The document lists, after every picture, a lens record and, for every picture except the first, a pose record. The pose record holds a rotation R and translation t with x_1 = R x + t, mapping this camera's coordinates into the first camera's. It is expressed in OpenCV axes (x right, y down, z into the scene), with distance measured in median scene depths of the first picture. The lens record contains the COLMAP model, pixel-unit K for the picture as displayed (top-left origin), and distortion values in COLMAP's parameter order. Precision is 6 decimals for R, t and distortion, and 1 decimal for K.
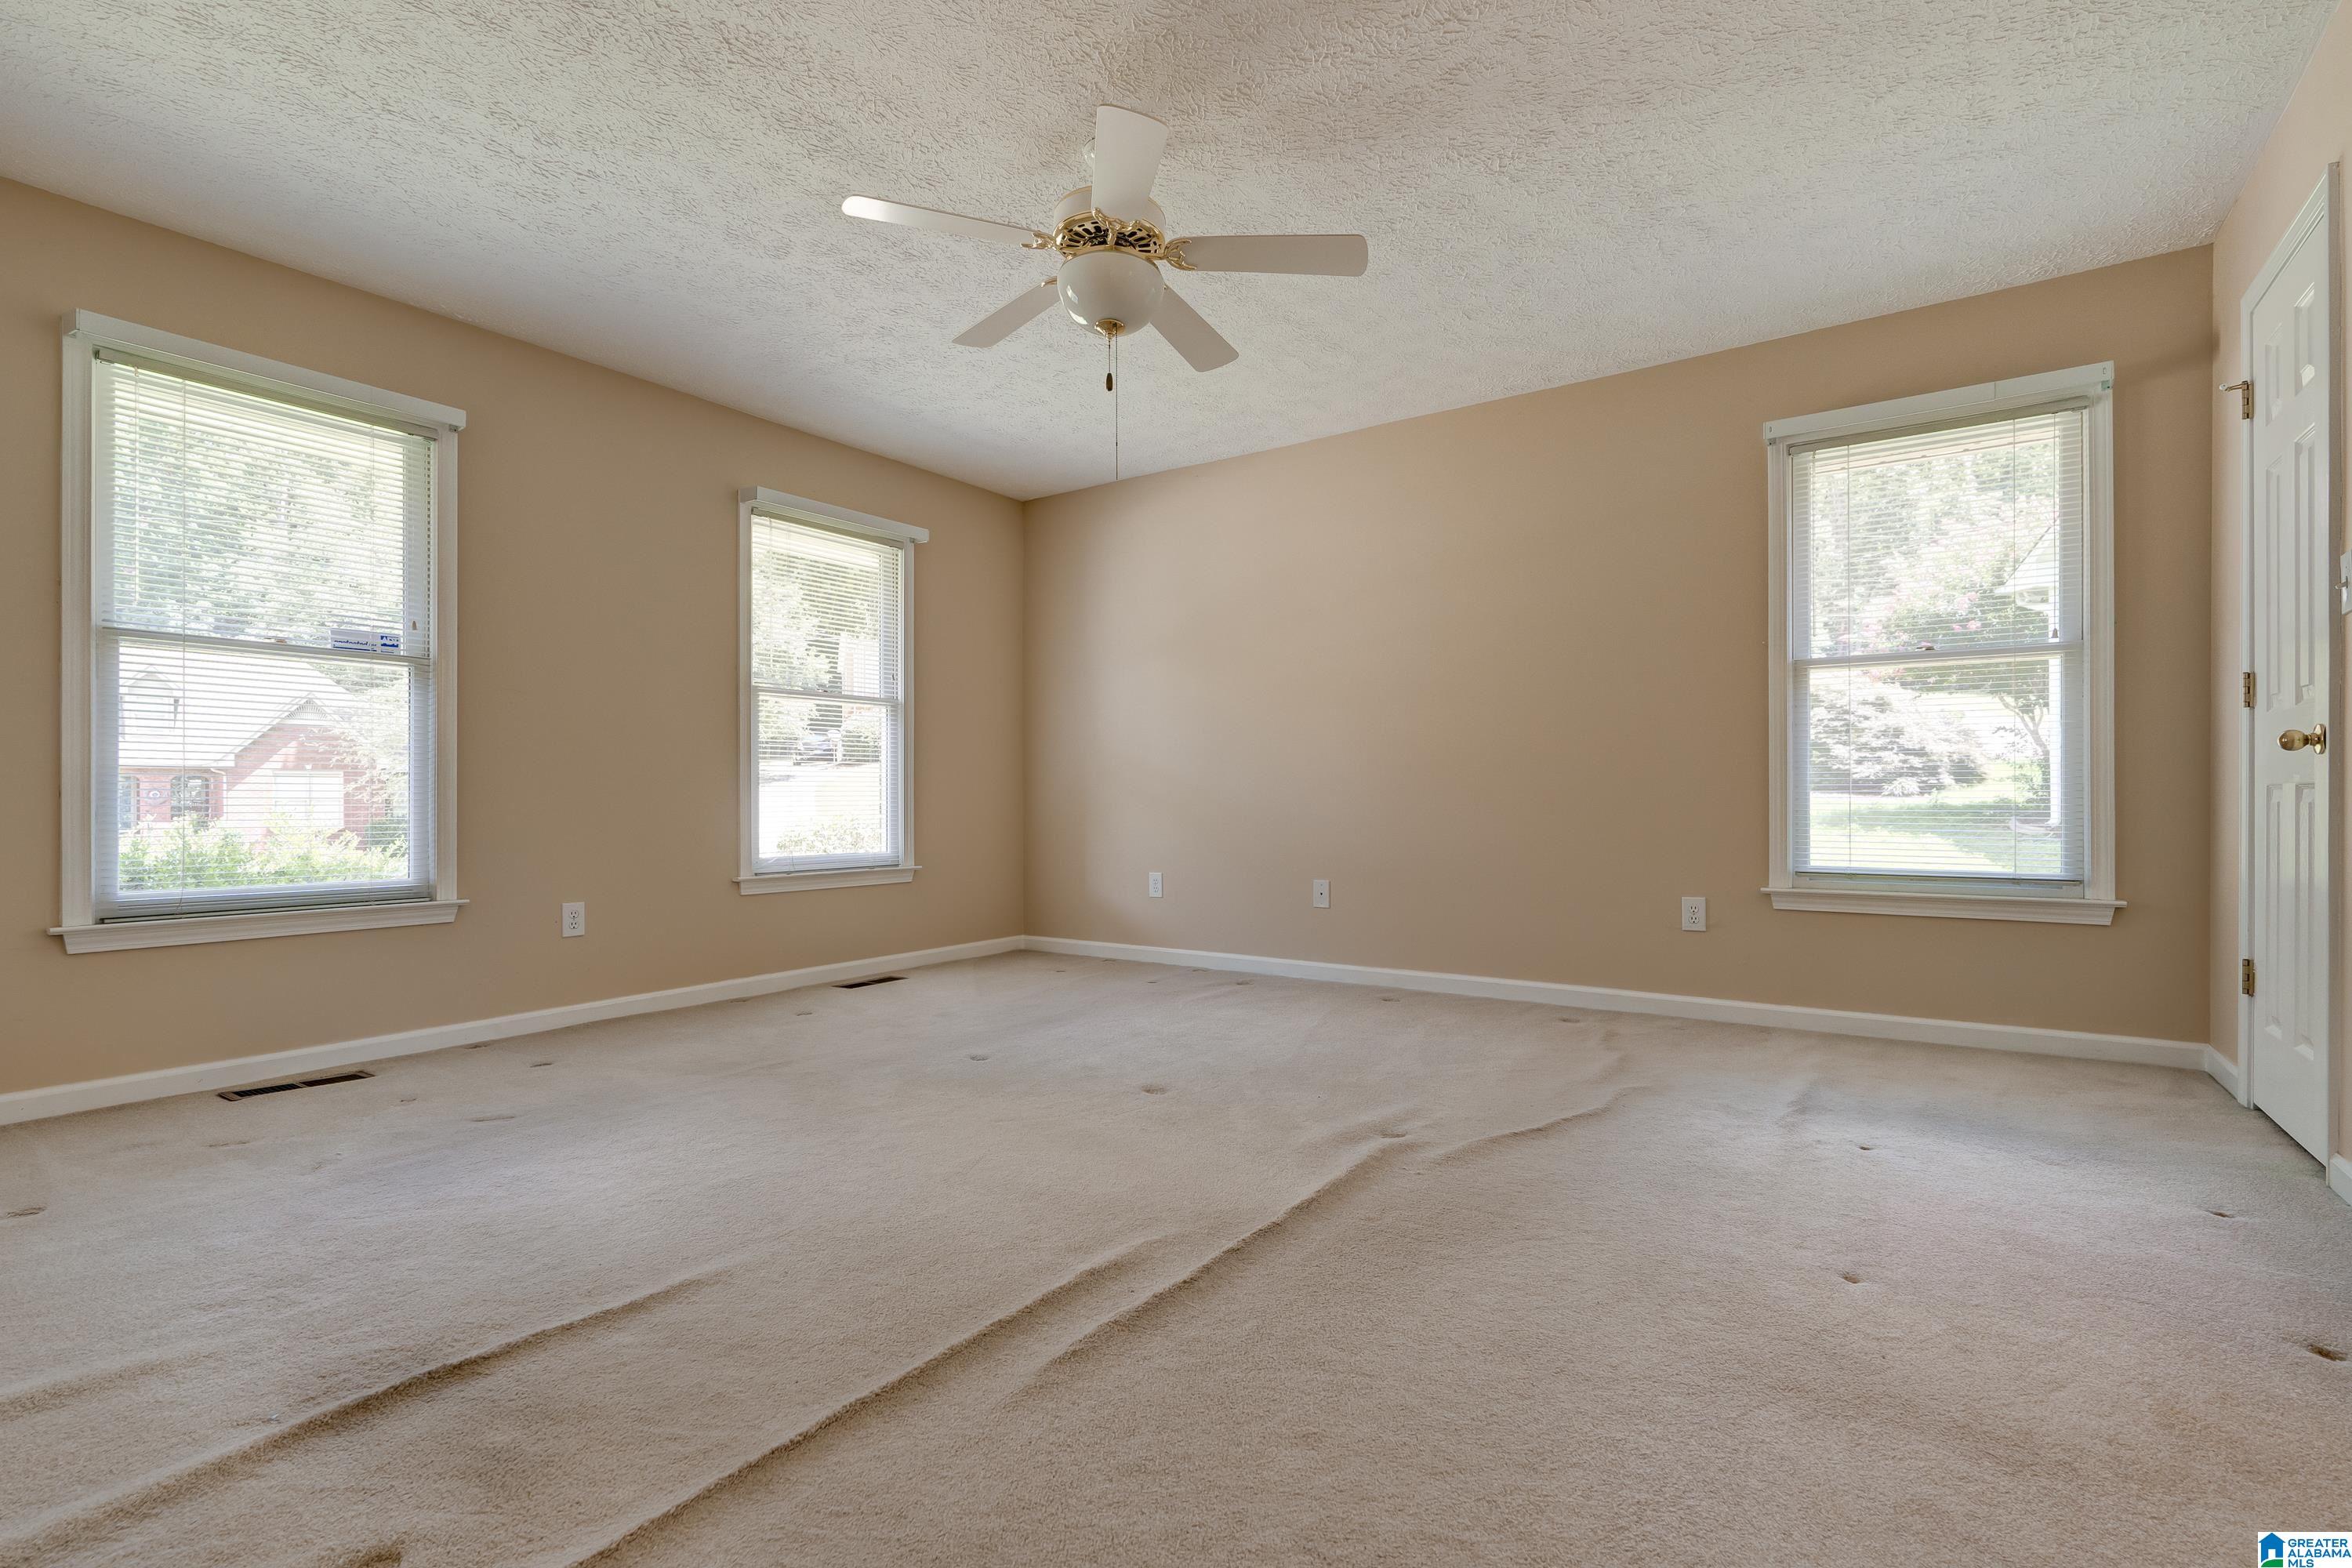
lens RADIAL K [[1070.0, 0, 1184.5], [0, 1070.0, 785.1], [0, 0, 1]] dist [-0.004800, -0.000163]
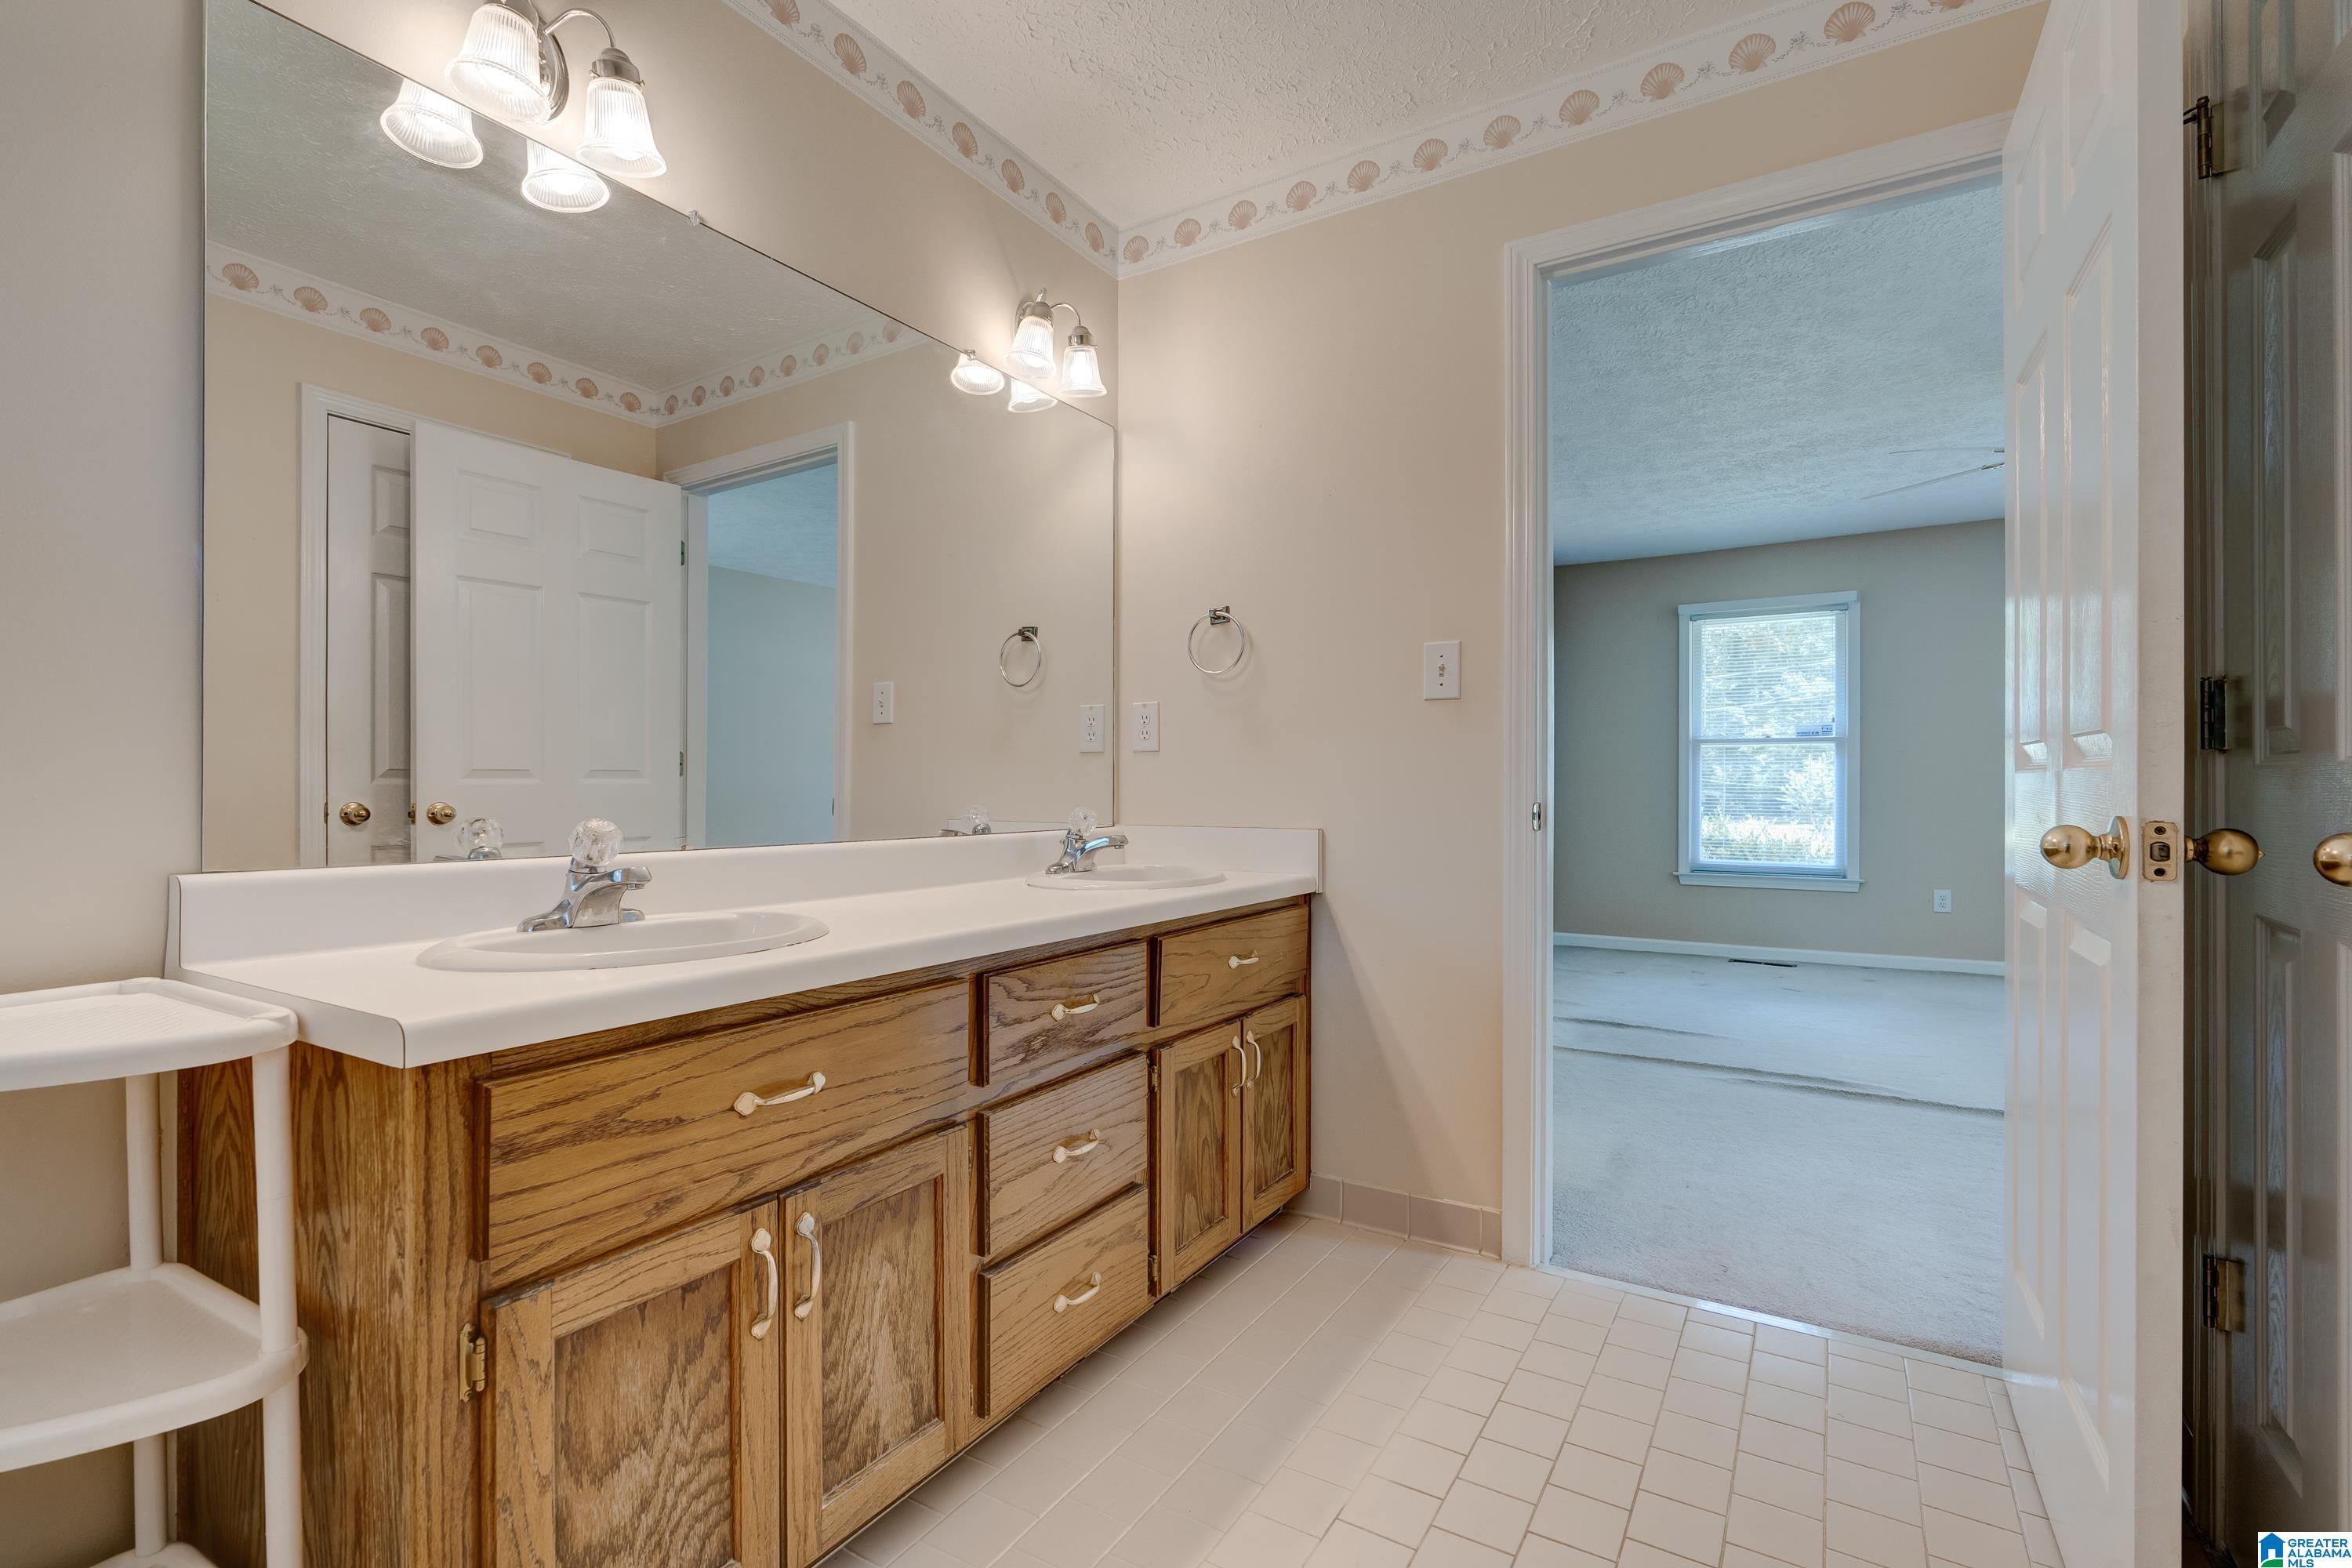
lens RADIAL K [[1070.0, 0, 1179.3], [0, 1070.0, 785.6], [0, 0, 1]] dist [-0.004800, -0.000163]
pose [[0.053005, 0.000148, -0.998594, 0.878022], [0.012831, 0.999917, 0.000829, -0.052218], [0.998512, -0.012857, 0.052999, -0.153201]]
